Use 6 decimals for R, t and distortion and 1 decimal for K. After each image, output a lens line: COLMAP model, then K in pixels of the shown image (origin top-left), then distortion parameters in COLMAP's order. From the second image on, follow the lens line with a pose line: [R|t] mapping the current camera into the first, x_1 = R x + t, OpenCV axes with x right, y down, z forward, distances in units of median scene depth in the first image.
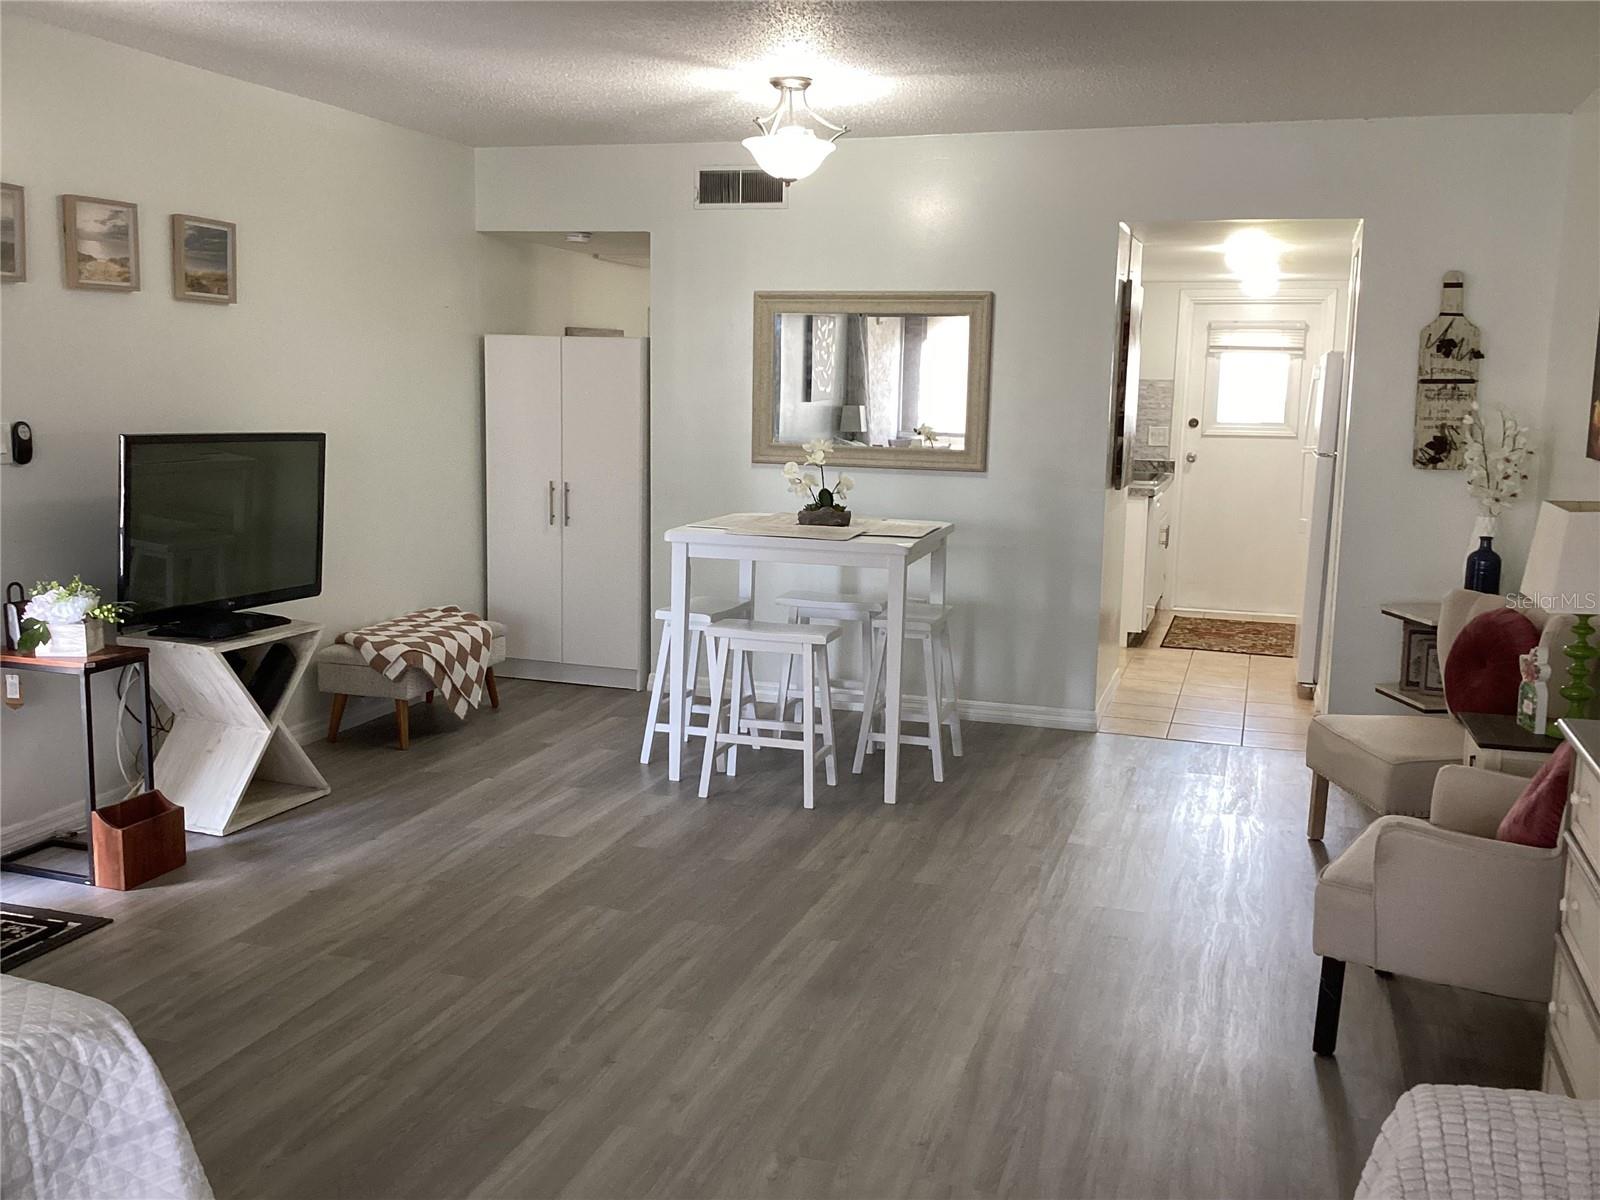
lens RADIAL K [[1451.6, 0, 787.0], [0, 1451.6, 601.2], [0, 0, 1]] dist [0.055225, -0.069707]
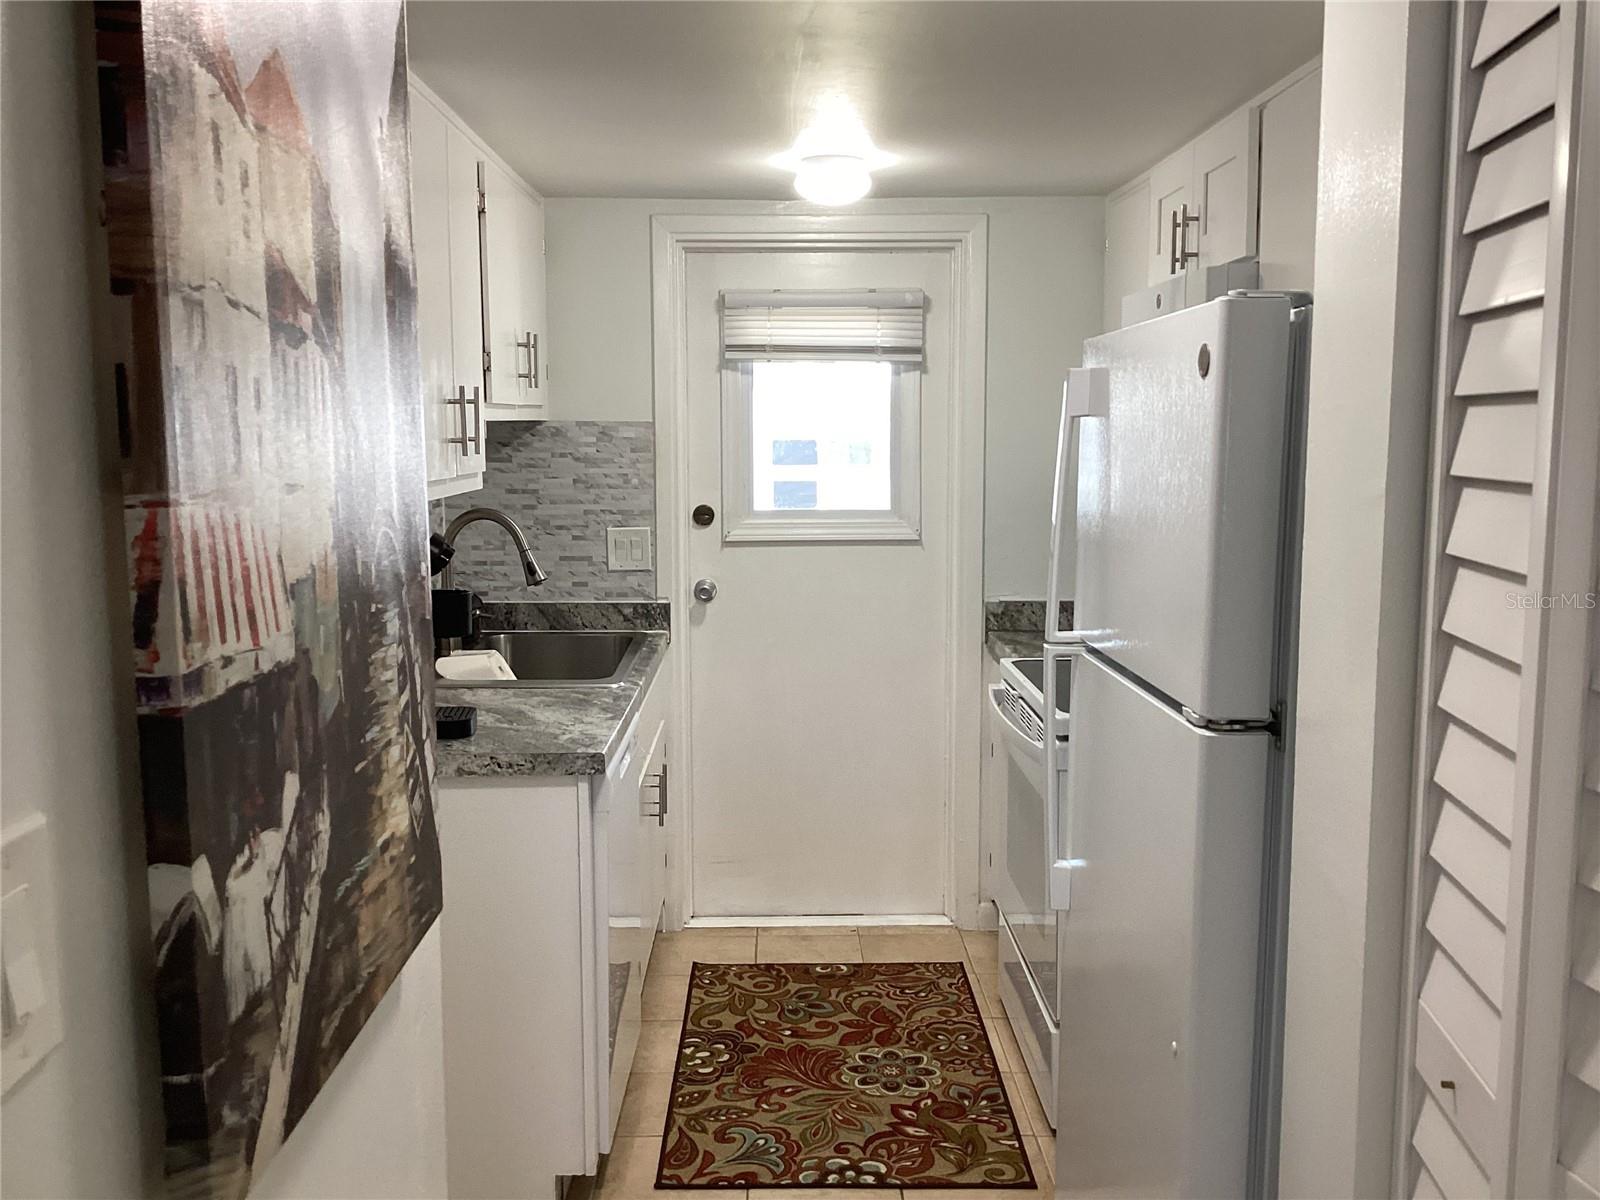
lens RADIAL K [[1451.6, 0, 801.9], [0, 1451.6, 599.4], [0, 0, 1]] dist [0.055225, -0.069707]
pose [[0.945642, -0.066994, 0.318236, 0.163198], [0.070396, 0.997519, 0.000811, -0.095148], [-0.317500, 0.021635, 0.948011, 0.566002]]
